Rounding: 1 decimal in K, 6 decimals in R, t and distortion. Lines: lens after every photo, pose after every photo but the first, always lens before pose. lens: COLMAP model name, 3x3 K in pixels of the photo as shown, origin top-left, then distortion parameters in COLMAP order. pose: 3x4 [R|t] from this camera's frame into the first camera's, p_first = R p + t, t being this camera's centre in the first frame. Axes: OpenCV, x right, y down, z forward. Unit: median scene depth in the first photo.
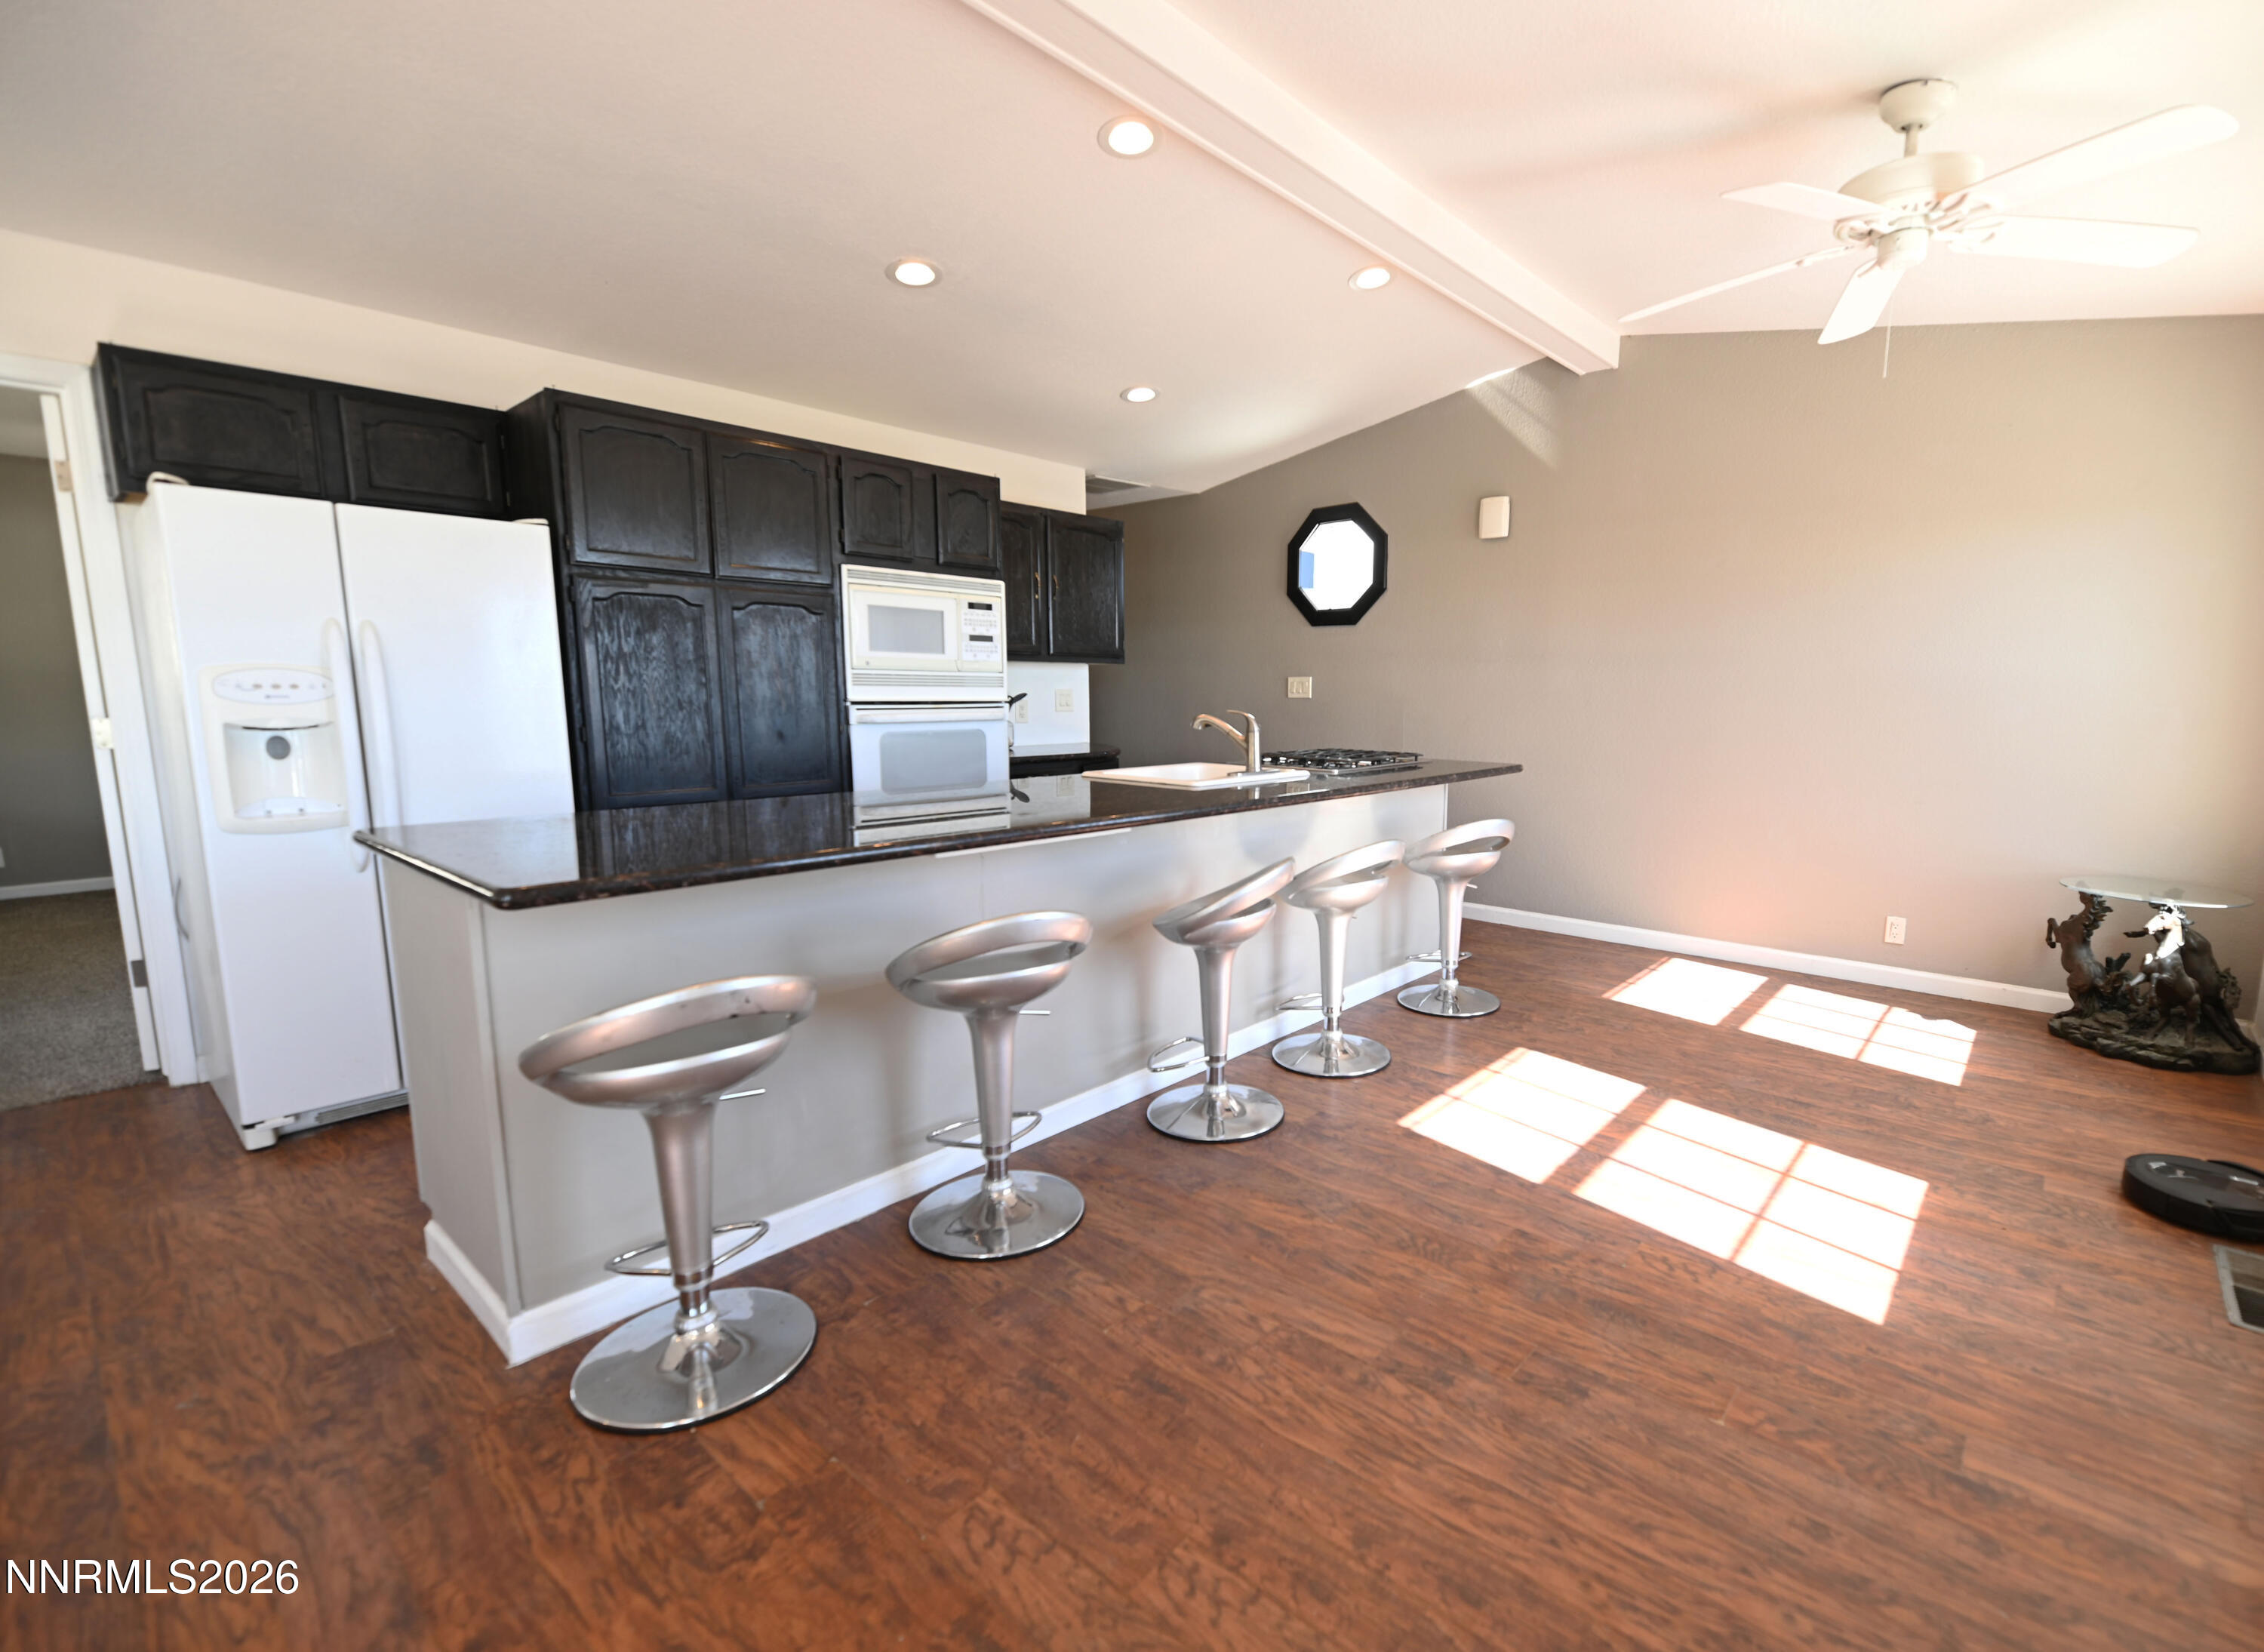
lens RADIAL K [[1019.9, 0, 1230.4], [0, 1019.9, 846.4], [0, 0, 1]] dist [-0.002947, -0.001049]
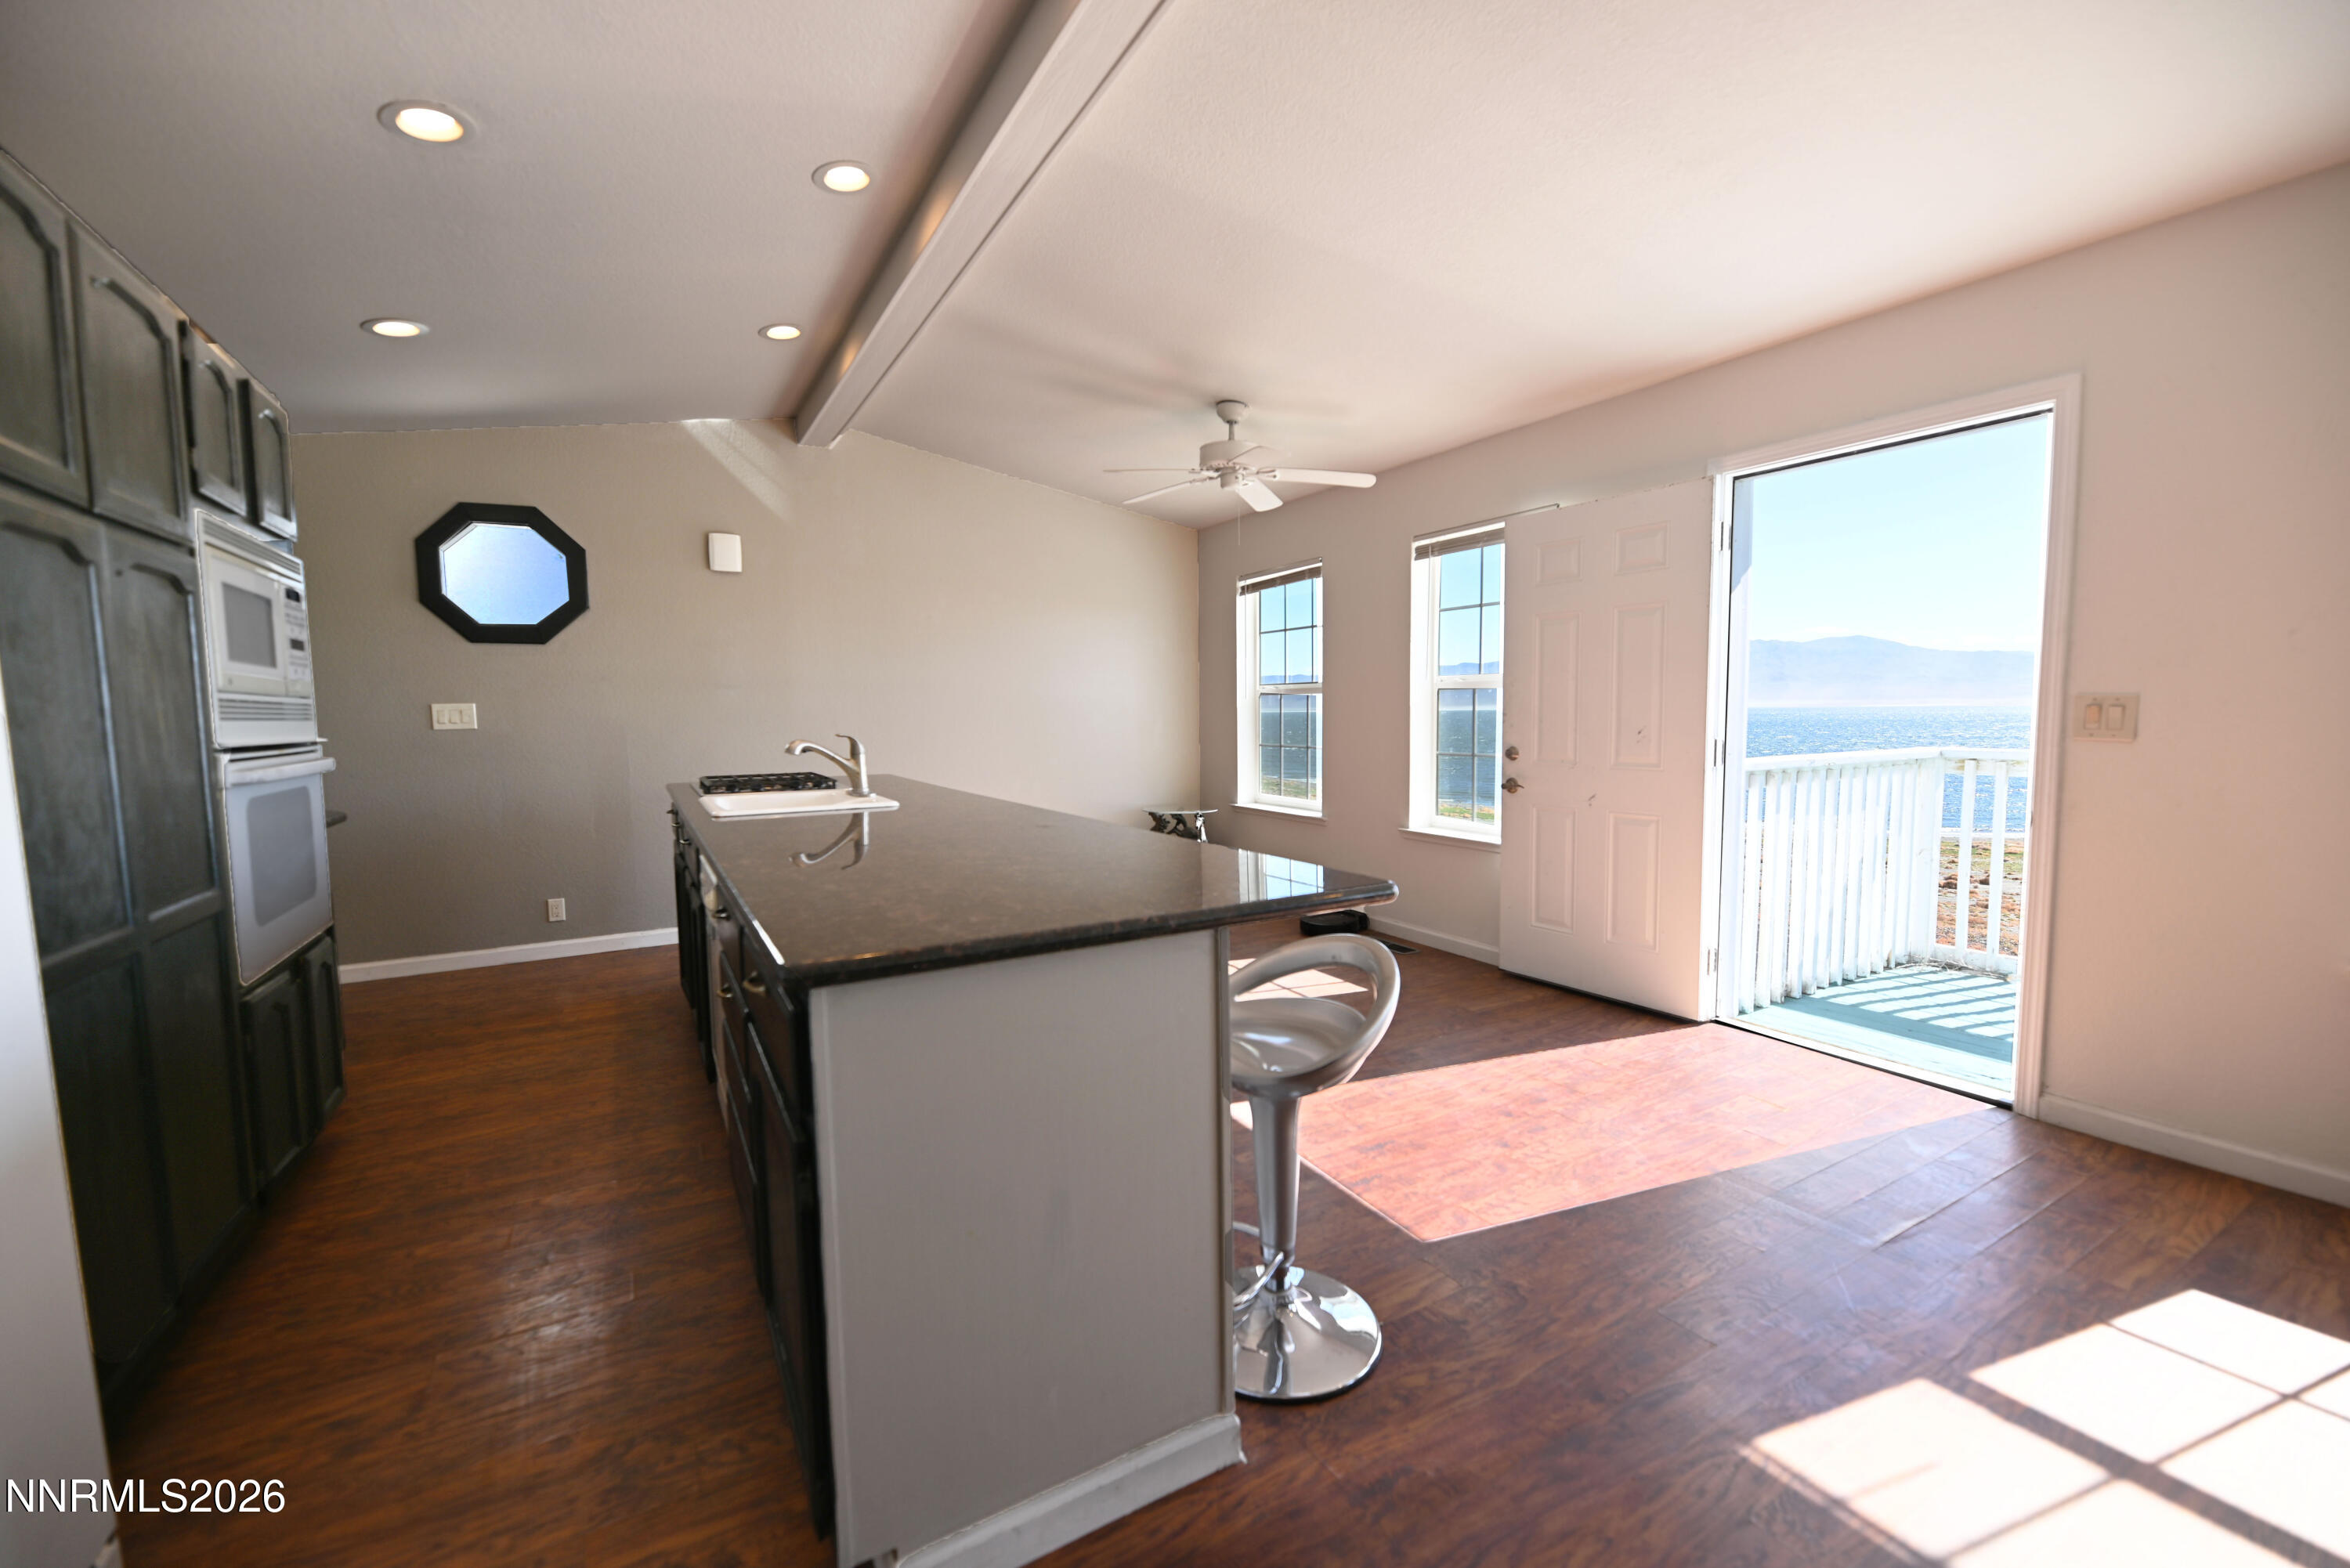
lens RADIAL K [[950.0, 0, 1167.9], [0, 950.0, 804.7], [0, 0, 1]] dist [-0.001326, -0.001747]
pose [[0.357031, -0.109167, 0.927692, -1.007452], [0.162112, 0.985318, 0.053558, -0.079091], [-0.919918, 0.131268, 0.369486, 0.470063]]
